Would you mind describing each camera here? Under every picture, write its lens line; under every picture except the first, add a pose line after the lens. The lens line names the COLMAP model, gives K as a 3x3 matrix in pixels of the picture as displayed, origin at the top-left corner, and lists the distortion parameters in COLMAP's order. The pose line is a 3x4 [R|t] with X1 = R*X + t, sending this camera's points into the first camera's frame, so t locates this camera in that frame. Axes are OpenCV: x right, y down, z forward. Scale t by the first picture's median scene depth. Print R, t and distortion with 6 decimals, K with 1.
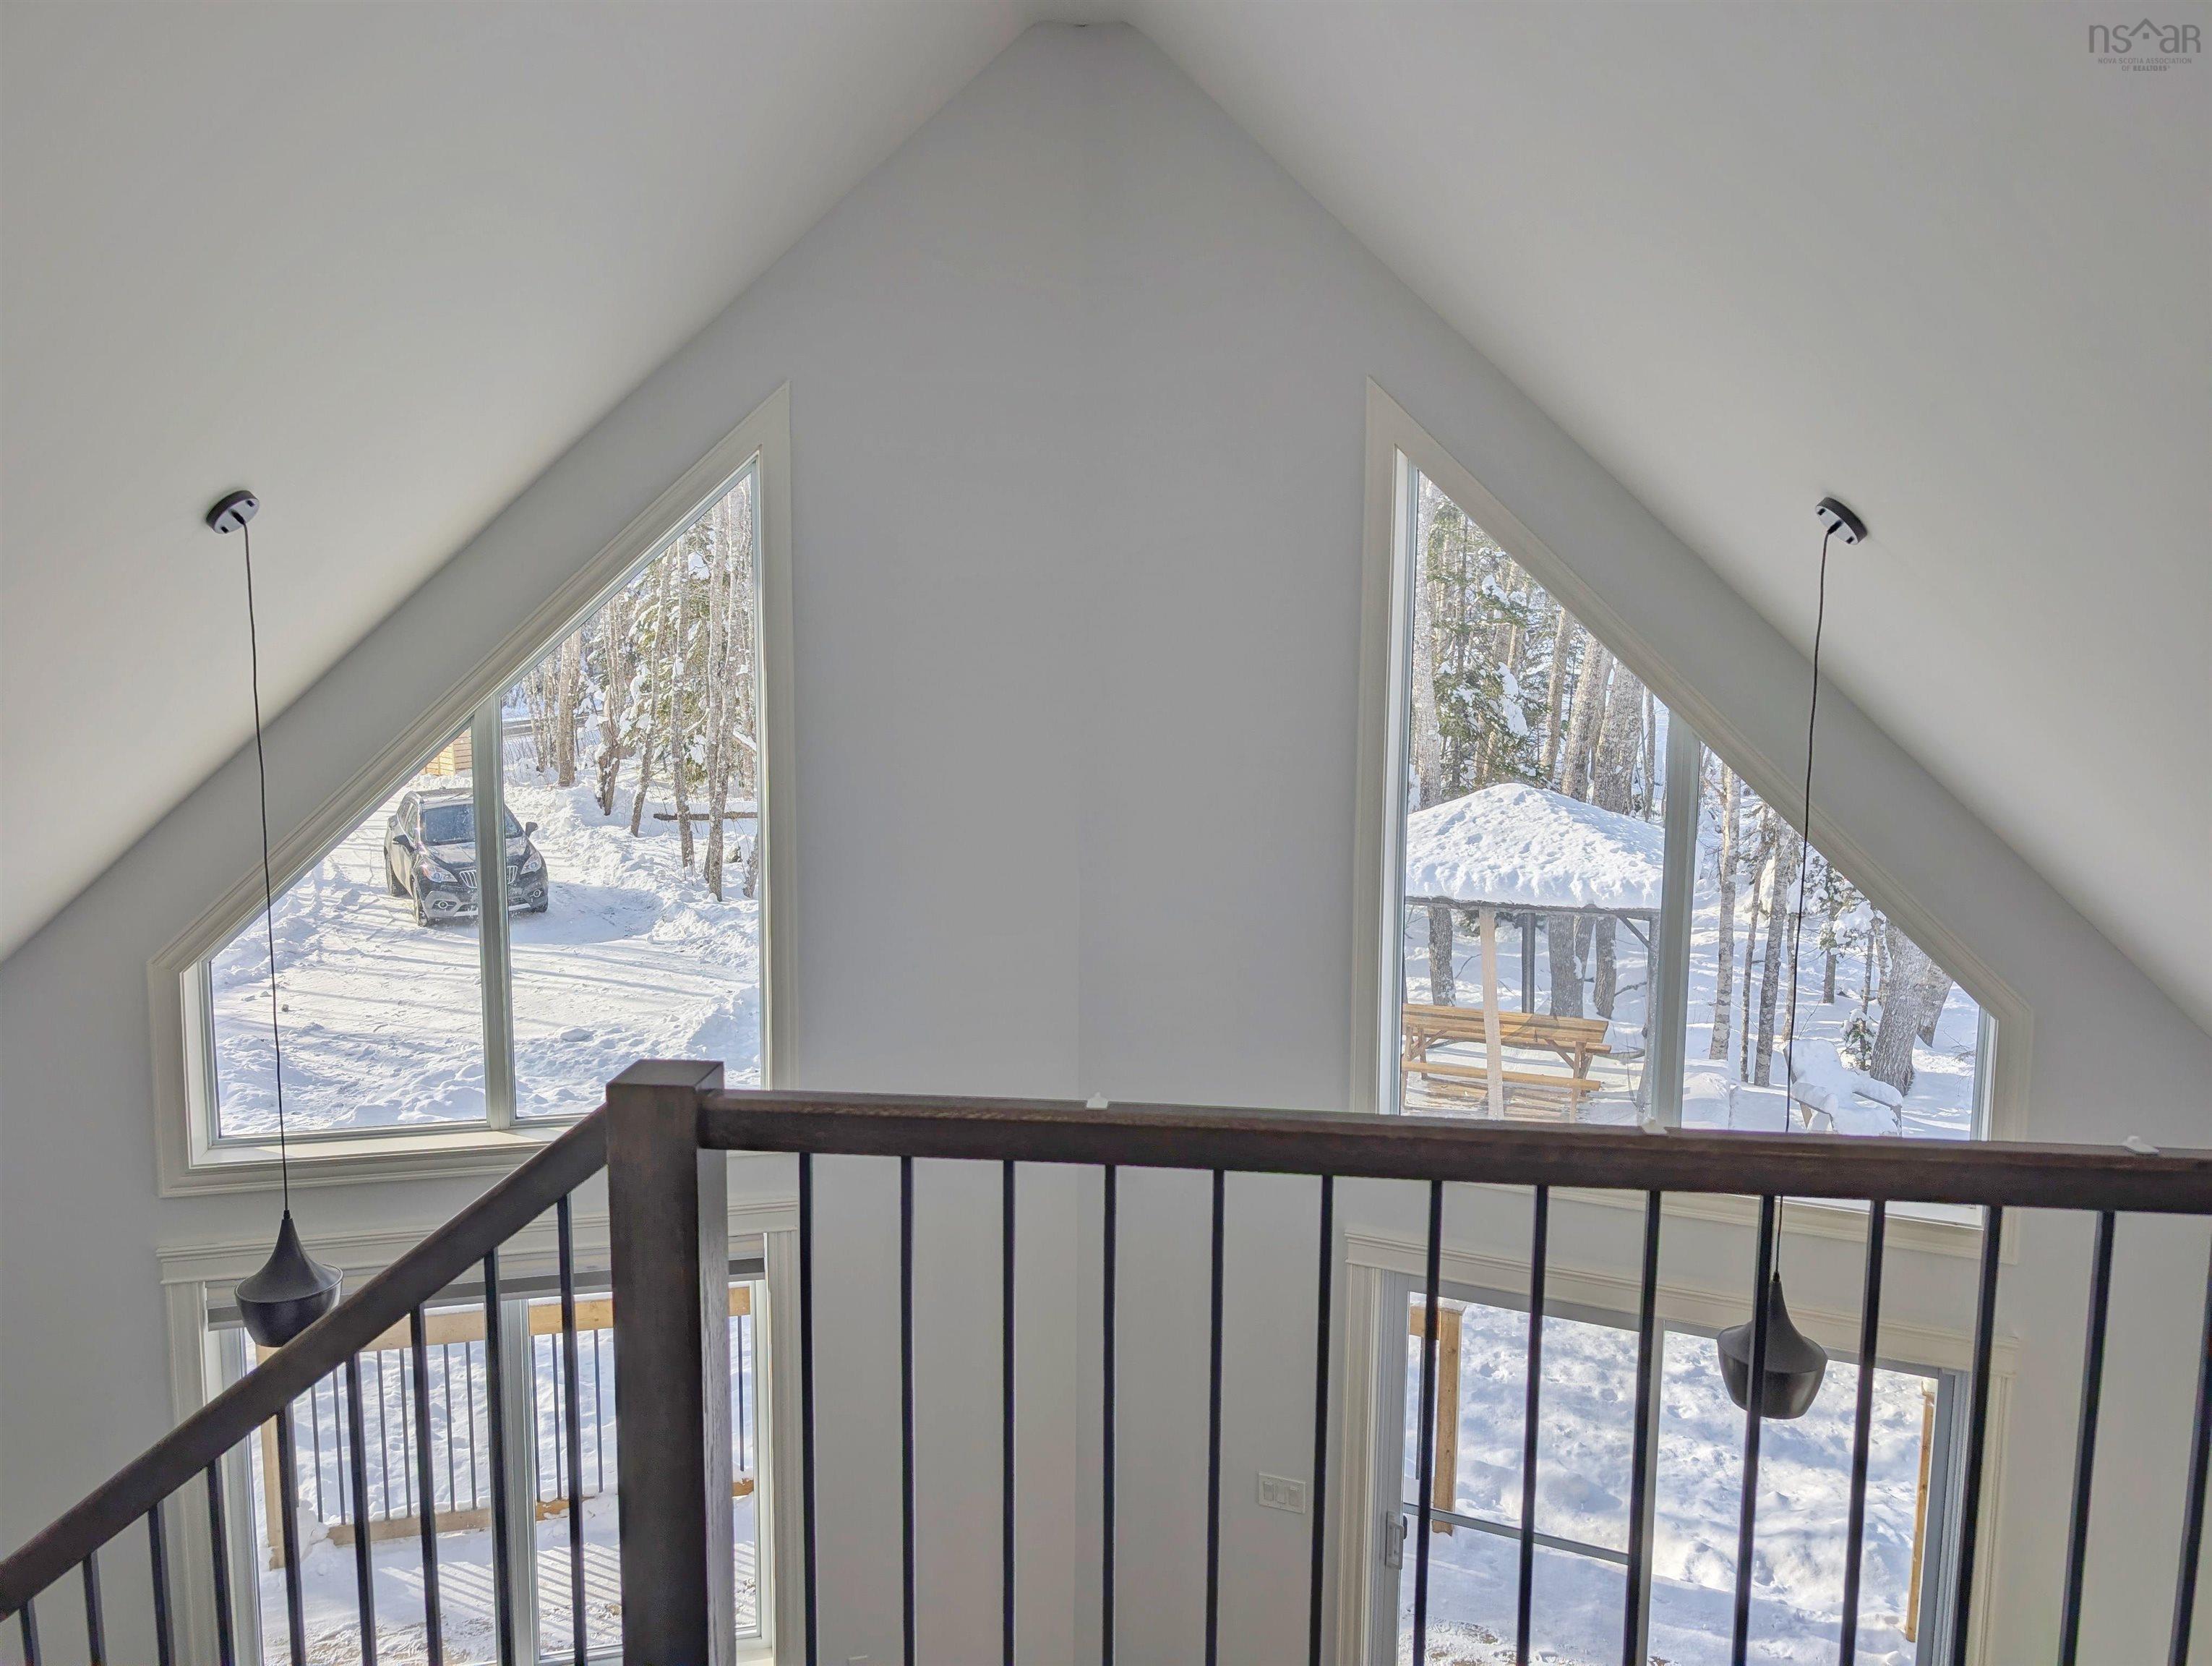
lens RADIAL K [[1636.7, 0, 1099.8], [0, 1636.7, 820.1], [0, 0, 1]] dist [0.036550, 0.001136]
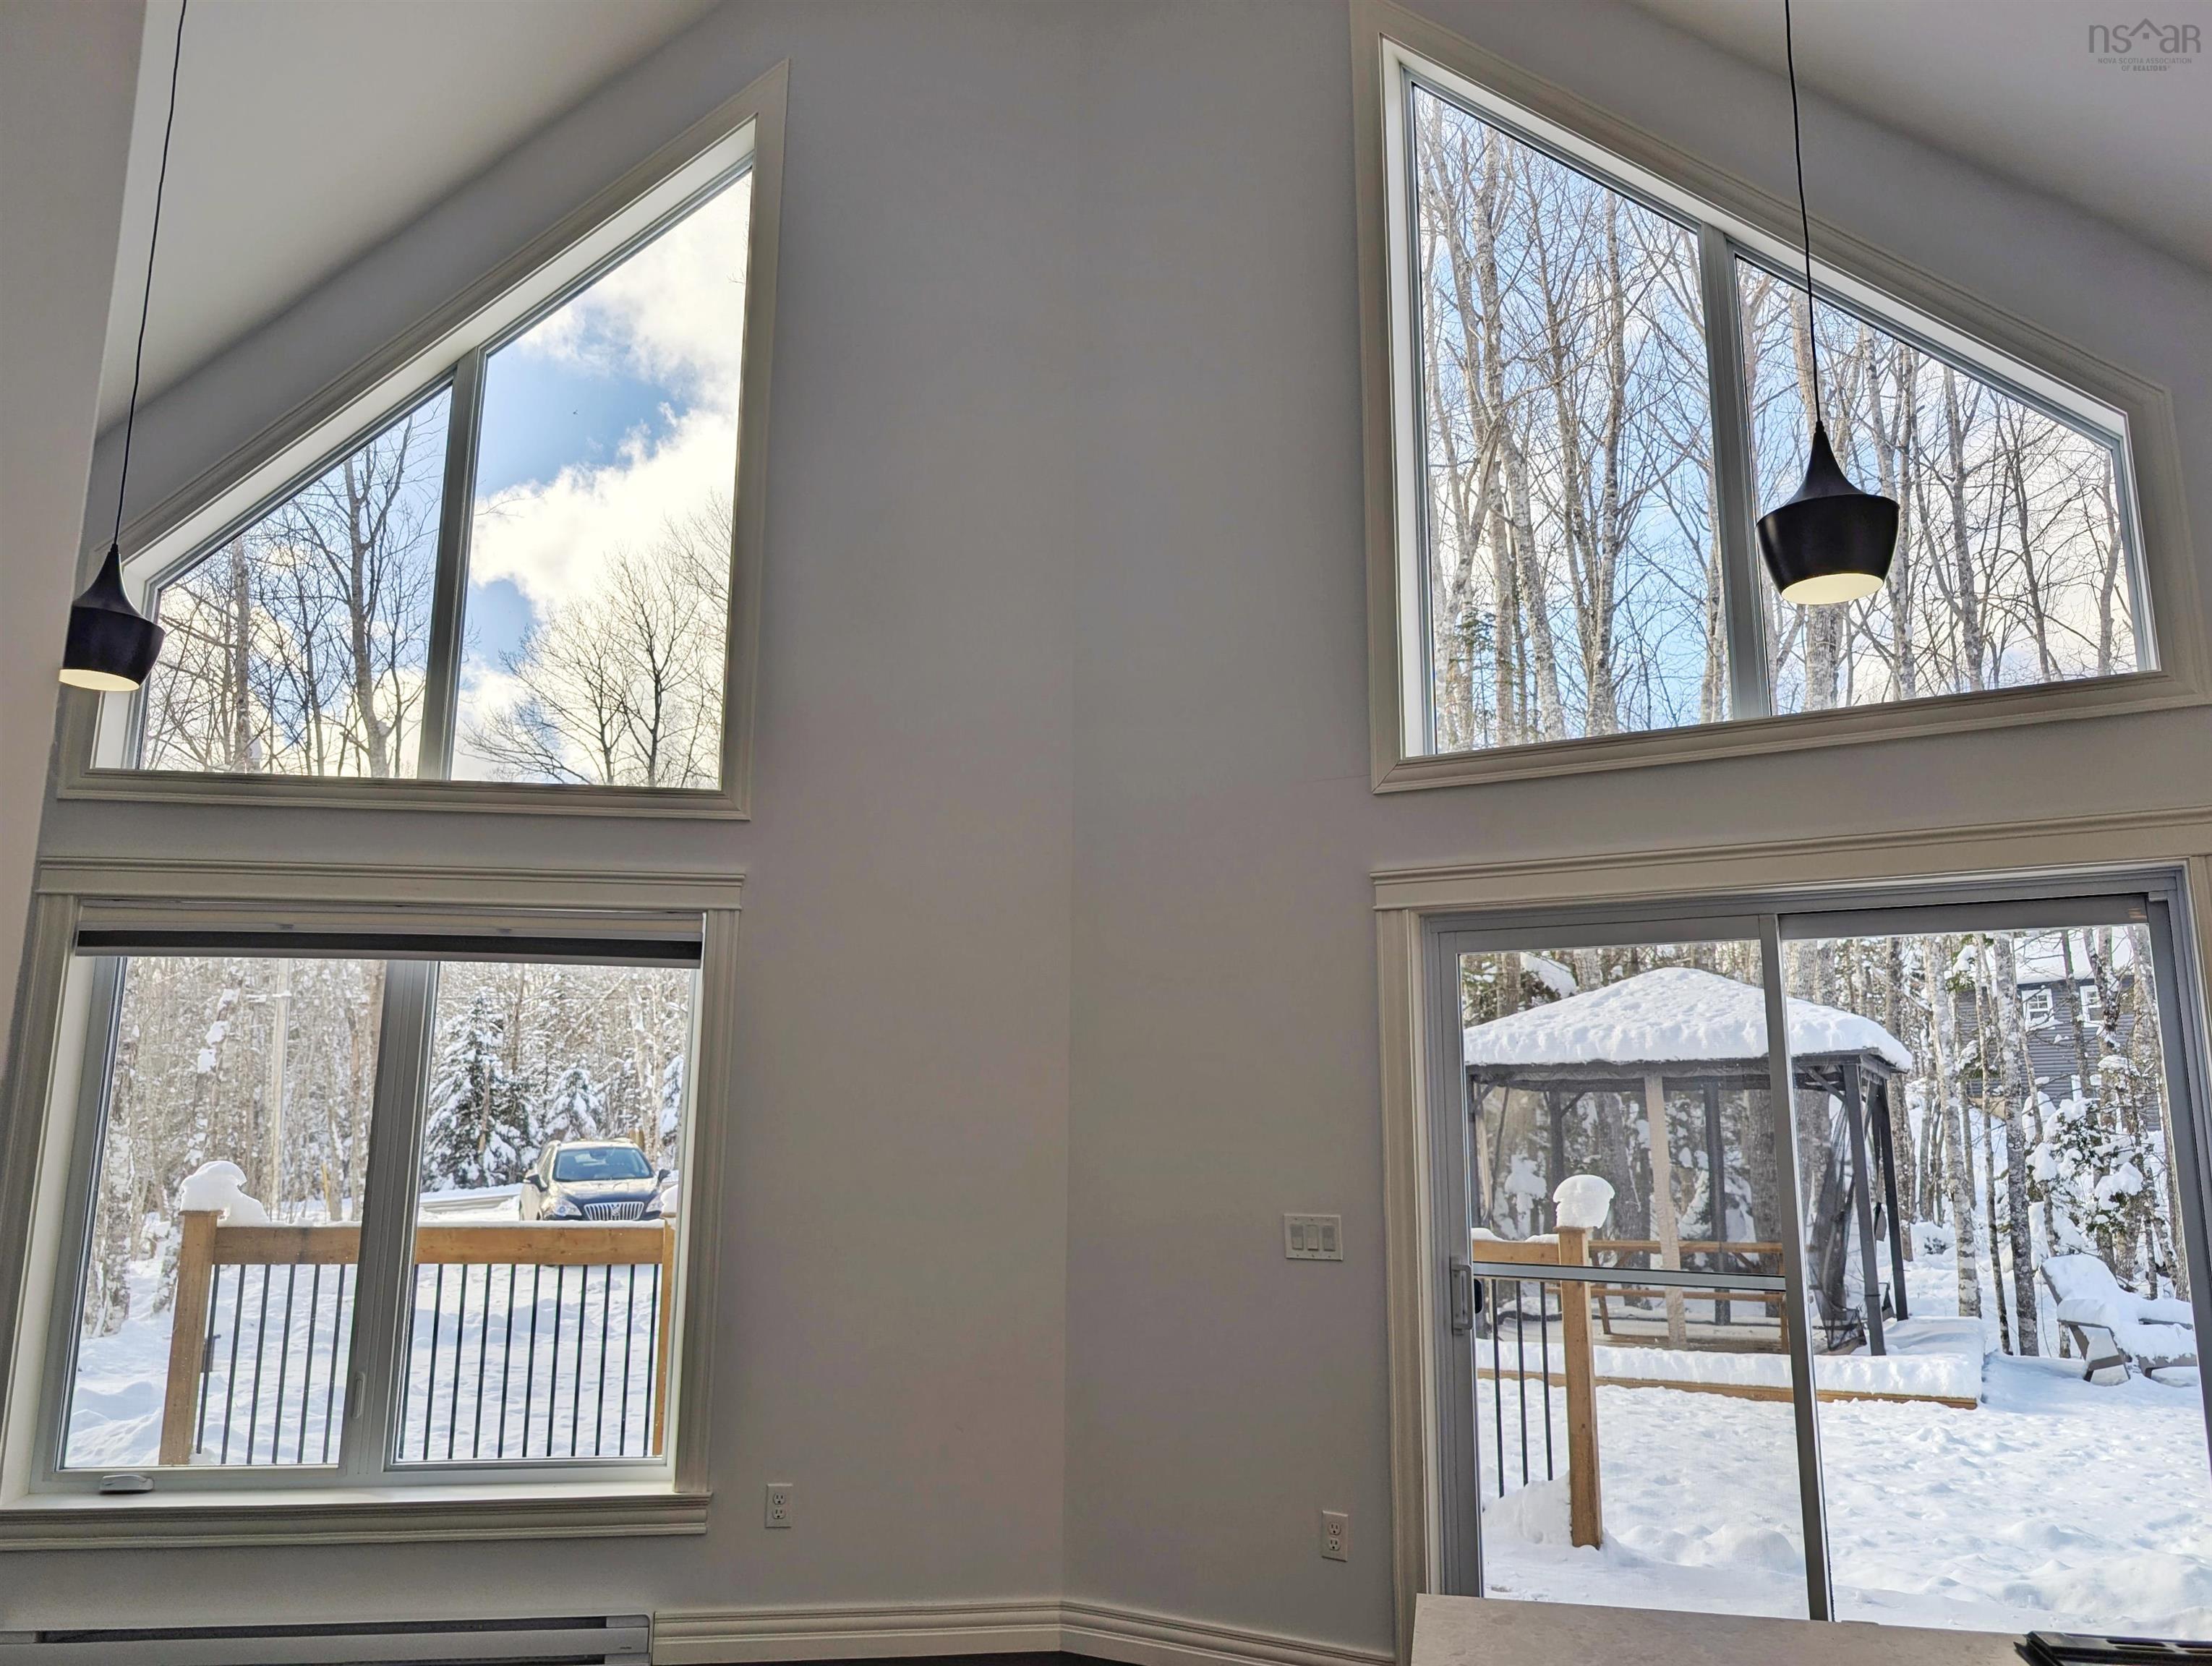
lens RADIAL K [[1636.4, 0, 1107.3], [0, 1636.4, 839.7], [0, 0, 1]] dist [0.036550, 0.001136]
pose [[0.993092, -0.025981, -0.114427, 0.048723], [-0.011049, 0.950142, -0.311622, 0.215646], [0.116818, 0.310734, 0.943291, 0.085532]]
